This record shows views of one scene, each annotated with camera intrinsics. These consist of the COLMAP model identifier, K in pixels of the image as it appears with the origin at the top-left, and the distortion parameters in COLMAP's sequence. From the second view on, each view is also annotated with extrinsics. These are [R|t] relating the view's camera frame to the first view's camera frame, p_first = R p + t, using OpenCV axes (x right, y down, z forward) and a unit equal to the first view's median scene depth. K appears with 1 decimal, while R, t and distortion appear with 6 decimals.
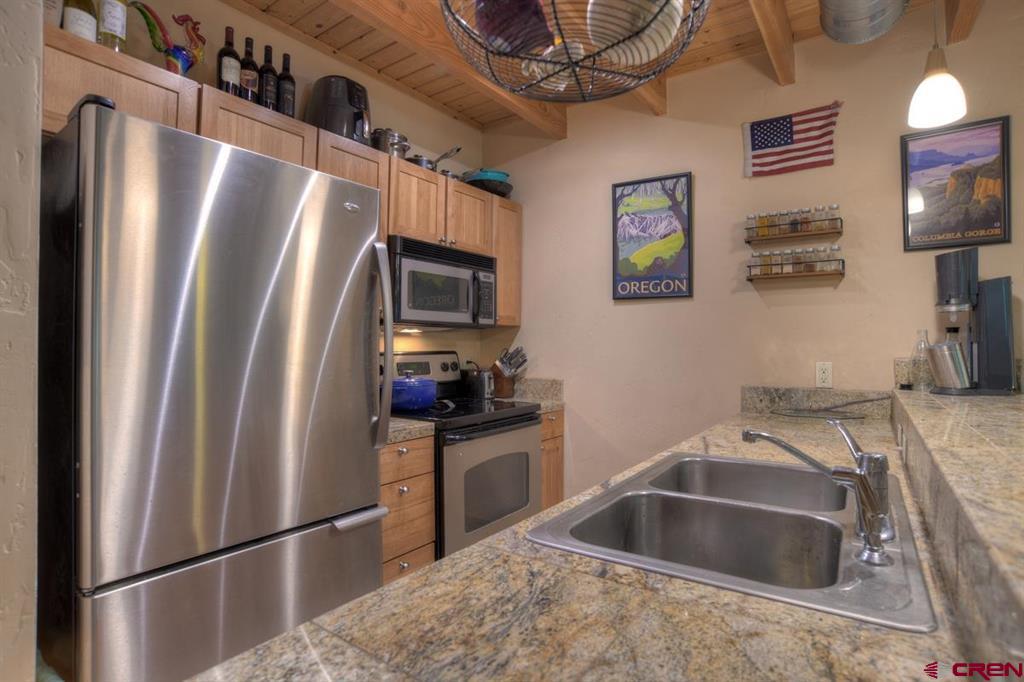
lens RADIAL K [[523.6, 0, 516.8], [0, 523.6, 333.9], [0, 0, 1]] dist [-0.055434, 0.009596]
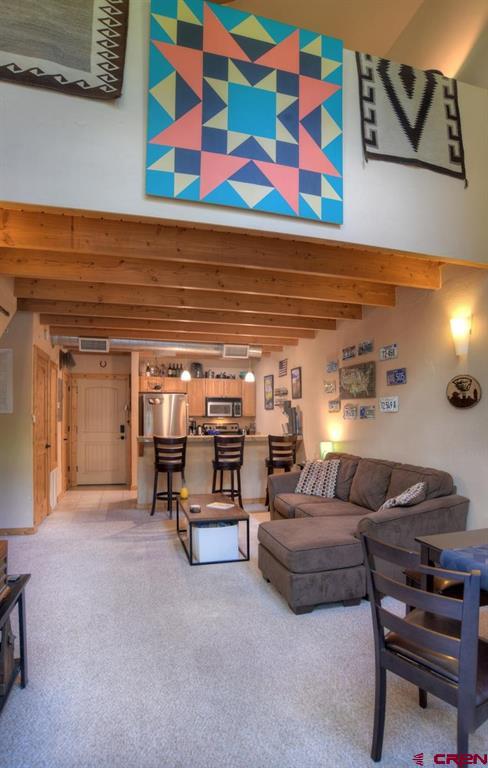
lens RADIAL K [[425.9, 0, 233.4], [0, 425.9, 409.7], [0, 0, 1]] dist [-0.058736, 0.002820]
pose [[0.755182, -0.008980, -0.655454, 2.333280], [0.009790, 0.999949, -0.002420, -0.073135], [0.655442, -0.004589, 0.755231, -1.596705]]
